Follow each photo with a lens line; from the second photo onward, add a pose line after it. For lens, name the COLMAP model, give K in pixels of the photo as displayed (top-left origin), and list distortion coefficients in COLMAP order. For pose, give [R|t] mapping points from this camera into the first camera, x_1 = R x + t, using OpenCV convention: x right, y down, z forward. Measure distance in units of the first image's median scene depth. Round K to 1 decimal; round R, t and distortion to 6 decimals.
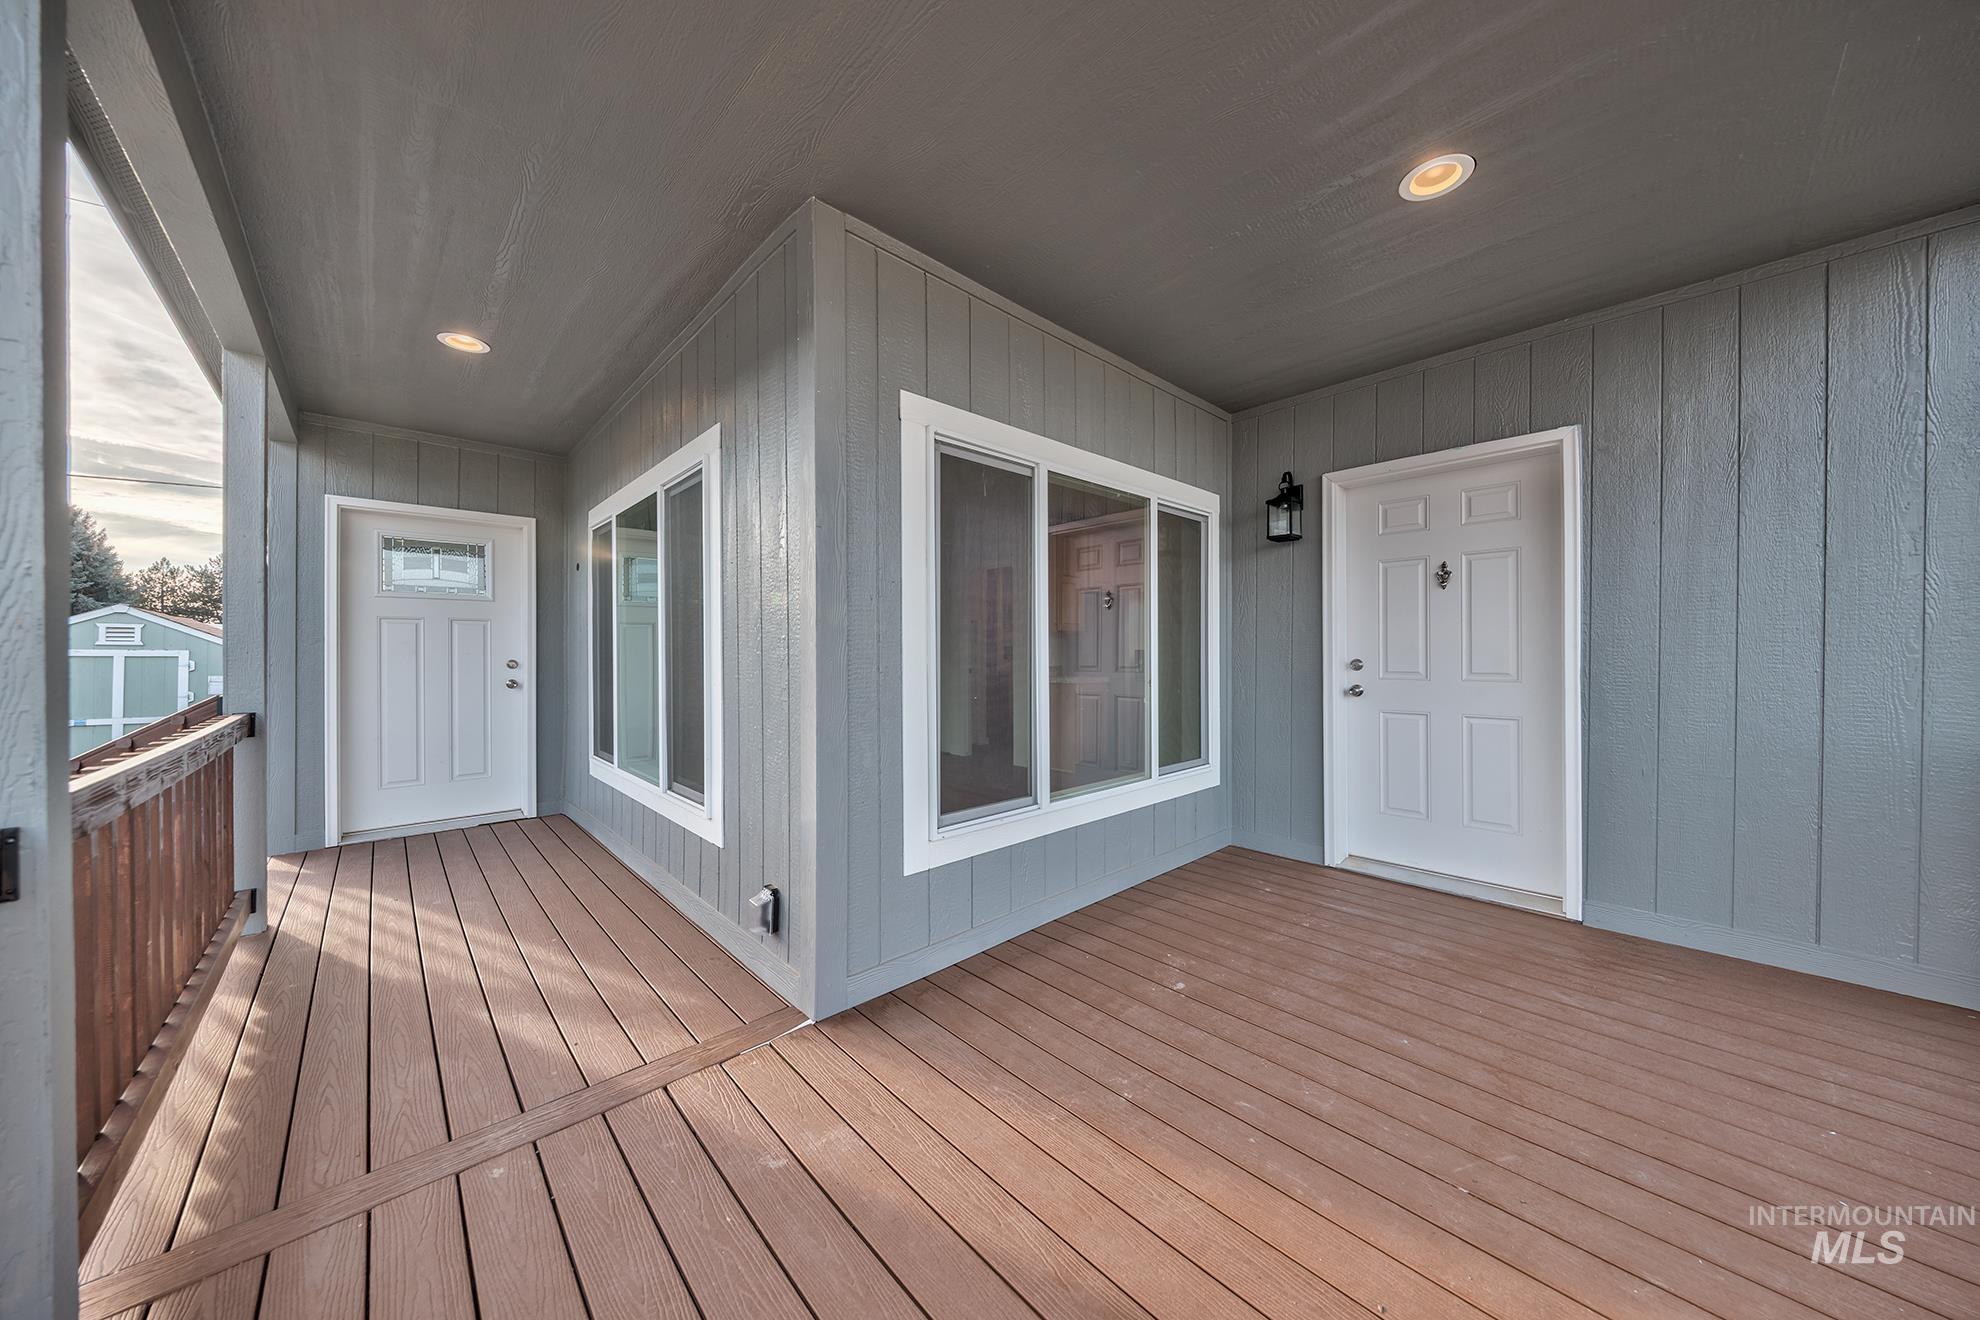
lens RADIAL K [[624.2, 0, 990.0], [0, 624.2, 660.0], [0, 0, 1]] dist [-0.000330, -0.001654]
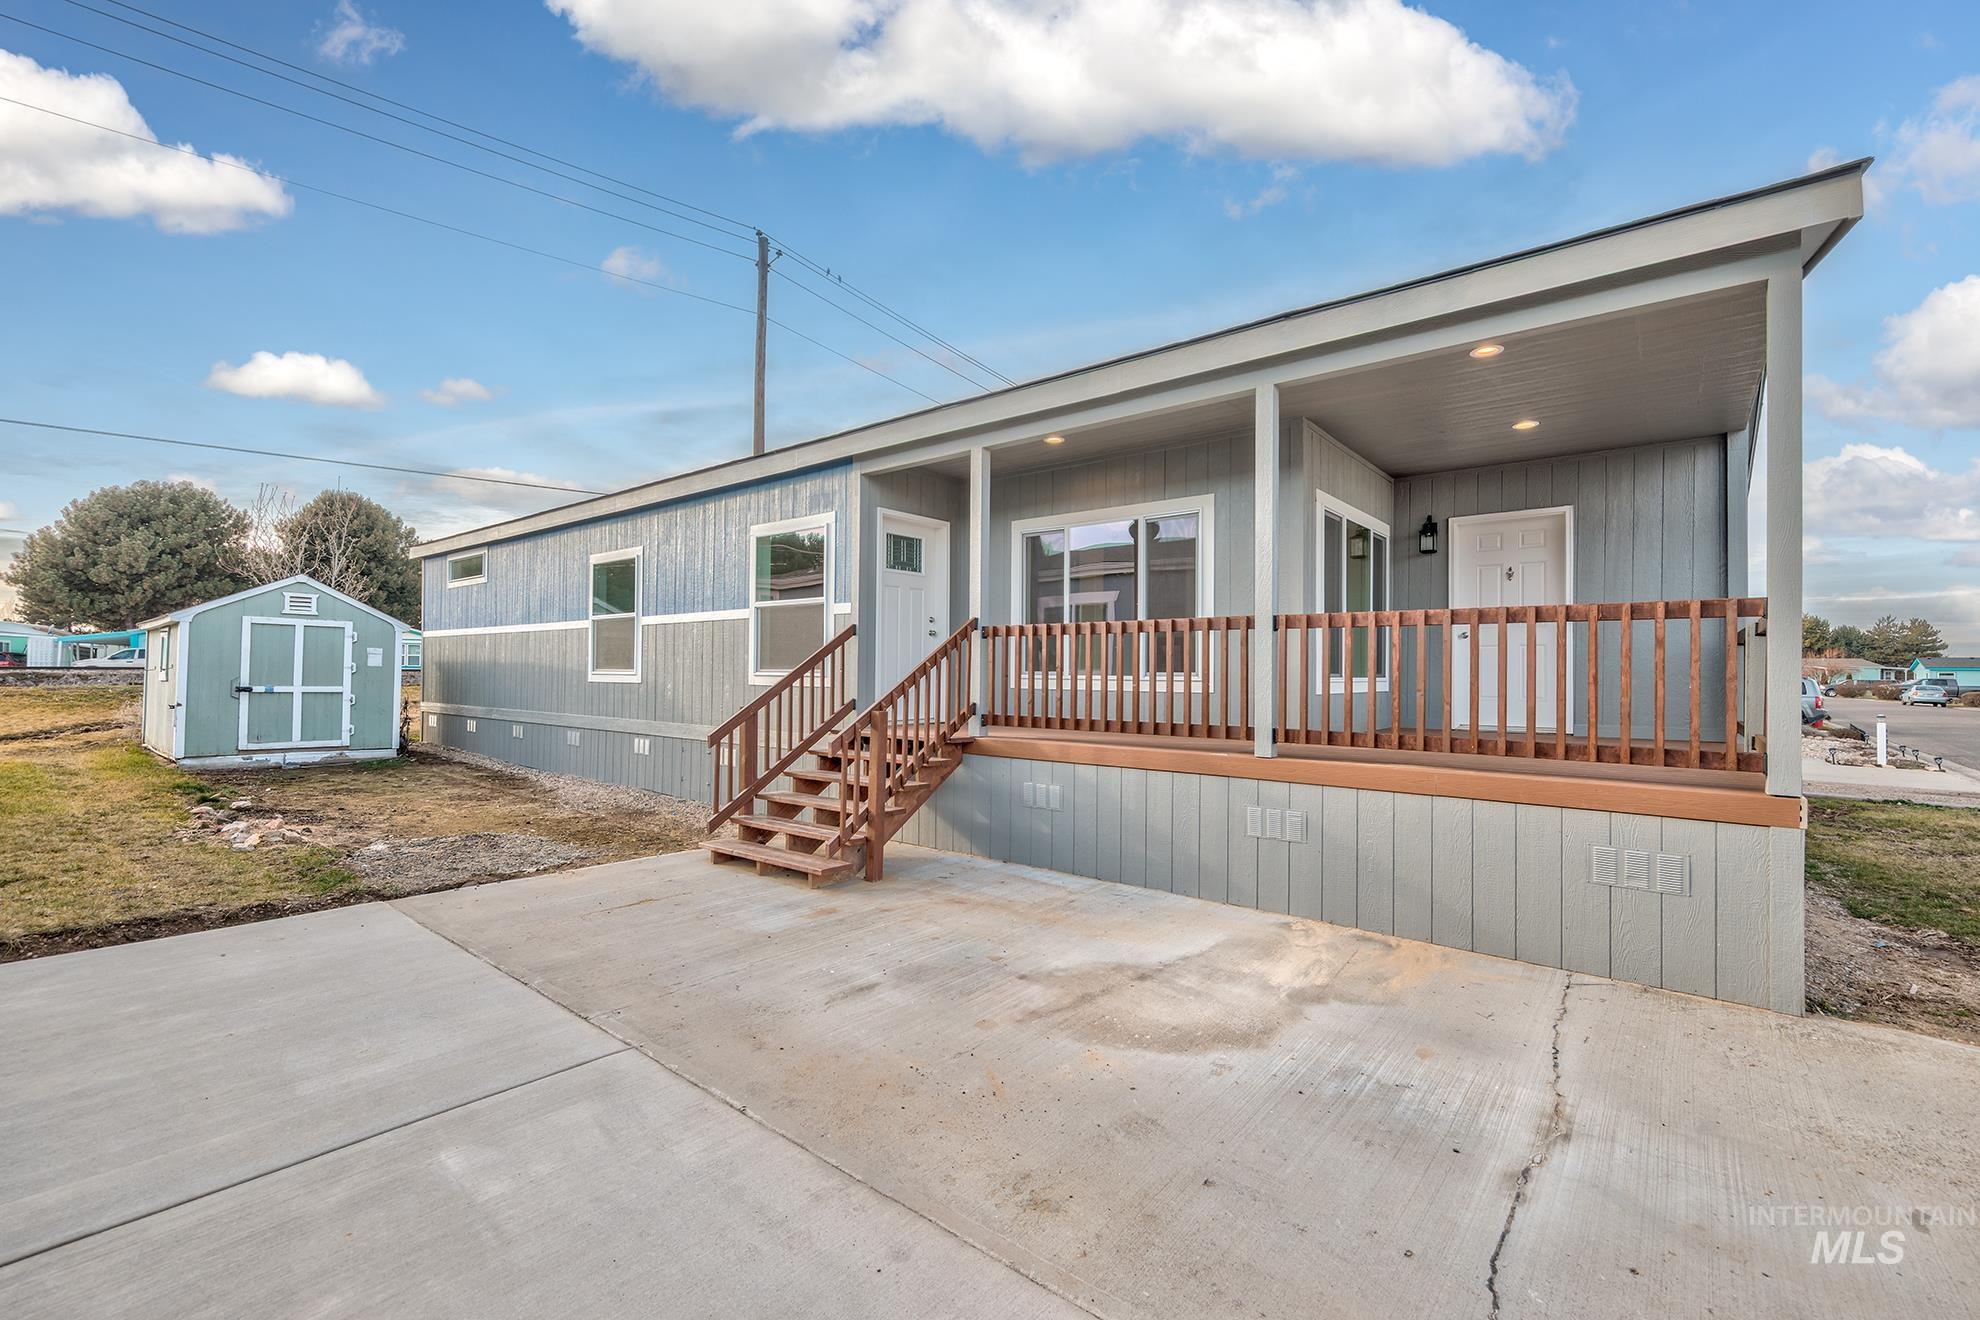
lens RADIAL K [[810.3, 0, 990.0], [0, 810.3, 660.0], [0, 0, 1]] dist [-0.005790, -0.000630]
pose [[0.991715, 0.008673, 0.128162, -1.093020], [-0.006138, 0.999778, -0.020157, 0.176503], [-0.128309, 0.019203, 0.991548, -1.166391]]
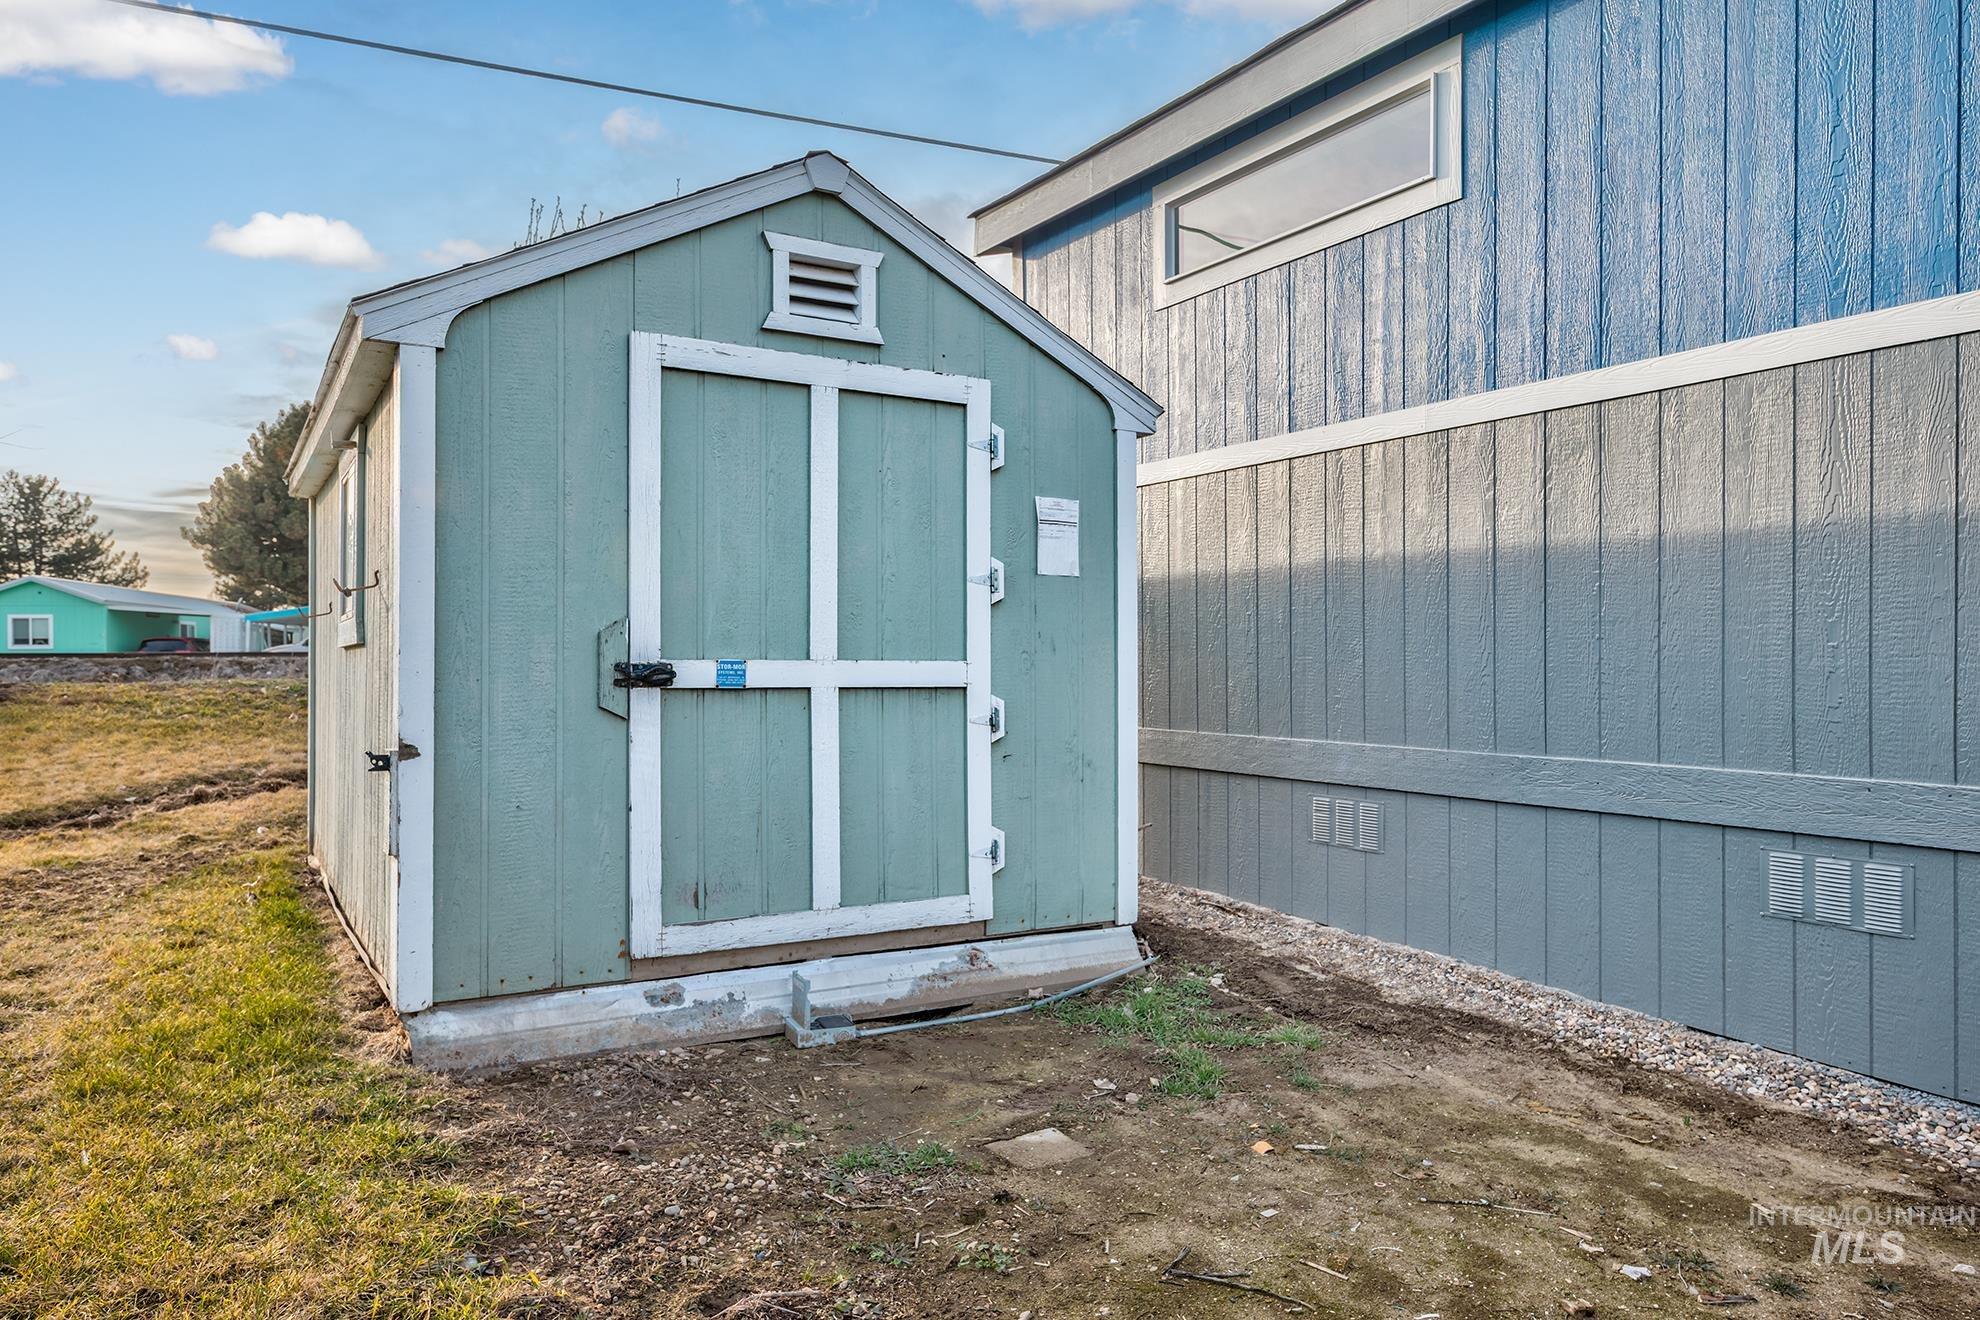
lens RADIAL K [[1288.9, 0, 990.0], [0, 1288.9, 660.0], [0, 0, 1]] dist [0.001942, 0.004696]
pose [[0.975491, -0.006876, -0.219932, -3.075868], [0.006124, 0.999973, -0.004102, 0.239793], [0.219954, 0.002655, 0.975507, 1.364089]]
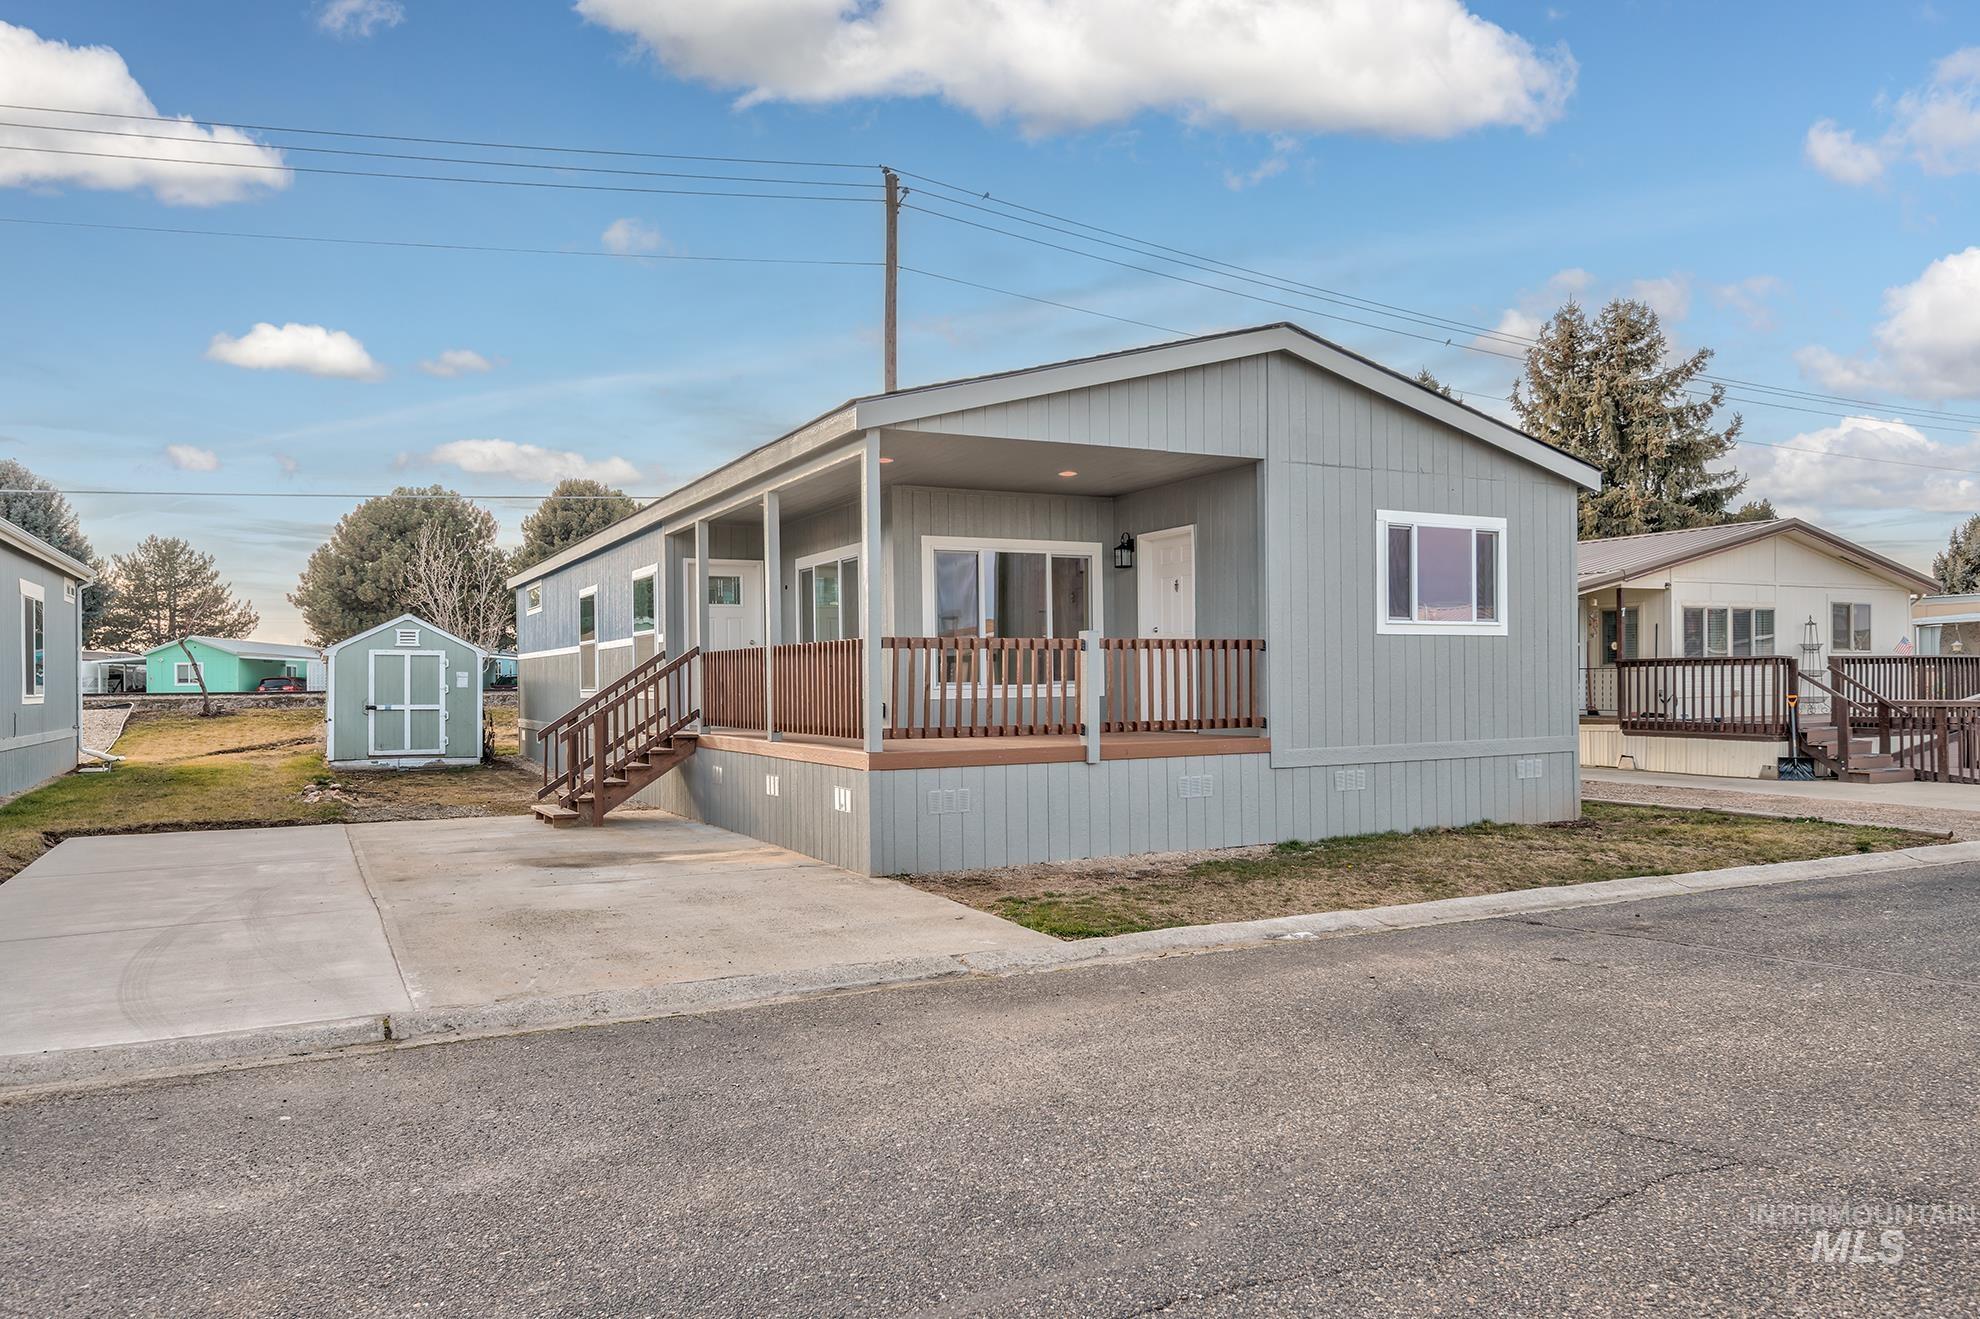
lens RADIAL K [[1288.9, 0, 990.0], [0, 1288.9, 659.5], [0, 0, 1]] dist [0.001942, 0.004696]
pose [[0.960913, -0.017521, -0.276297, 1.149069], [0.012205, 0.999706, -0.020948, 0.178594], [0.276582, 0.016757, 0.960844, -2.972477]]
